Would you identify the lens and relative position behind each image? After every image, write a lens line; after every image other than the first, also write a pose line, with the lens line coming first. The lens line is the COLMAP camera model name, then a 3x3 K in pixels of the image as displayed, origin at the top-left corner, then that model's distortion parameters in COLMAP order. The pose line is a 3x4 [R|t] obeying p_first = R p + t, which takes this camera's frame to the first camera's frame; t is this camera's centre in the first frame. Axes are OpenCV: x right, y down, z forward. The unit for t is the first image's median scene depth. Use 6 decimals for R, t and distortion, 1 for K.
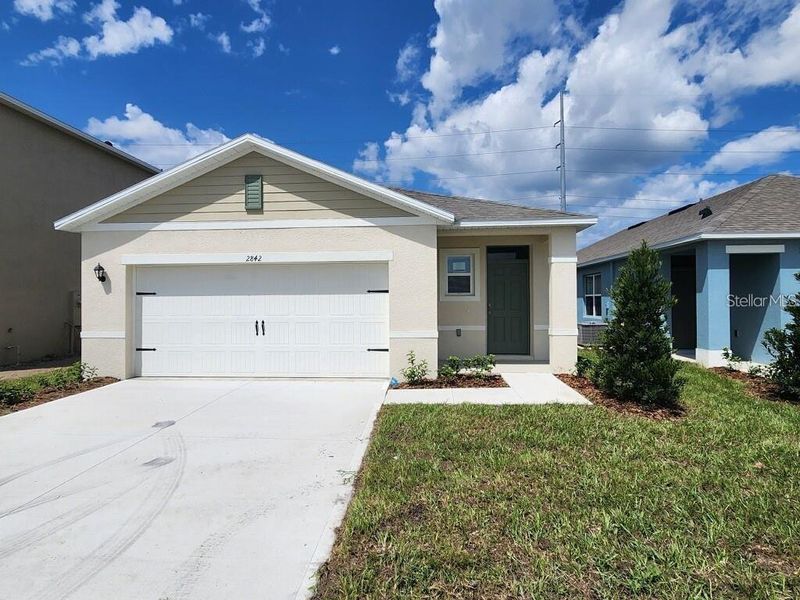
lens RADIAL K [[455.6, 0, 399.3], [0, 455.6, 299.8], [0, 0, 1]] dist [-0.001862, -0.000689]
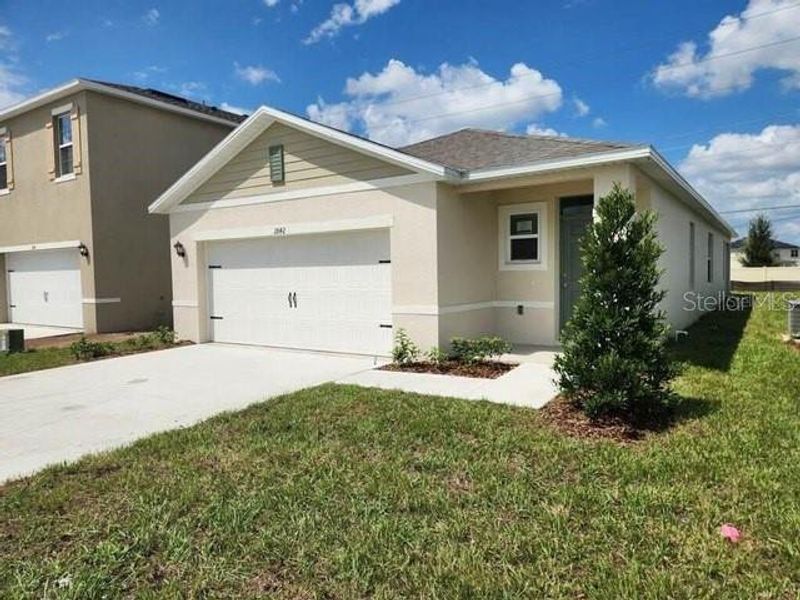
lens RADIAL K [[541.3, 0, 399.6], [0, 541.3, 300.7], [0, 0, 1]] dist [0.062524, -0.000546]
pose [[0.868271, 0.017915, -0.495766, 0.505347], [0.014413, 0.998015, 0.061307, -0.006771], [0.495880, -0.060376, 0.866290, 0.082261]]
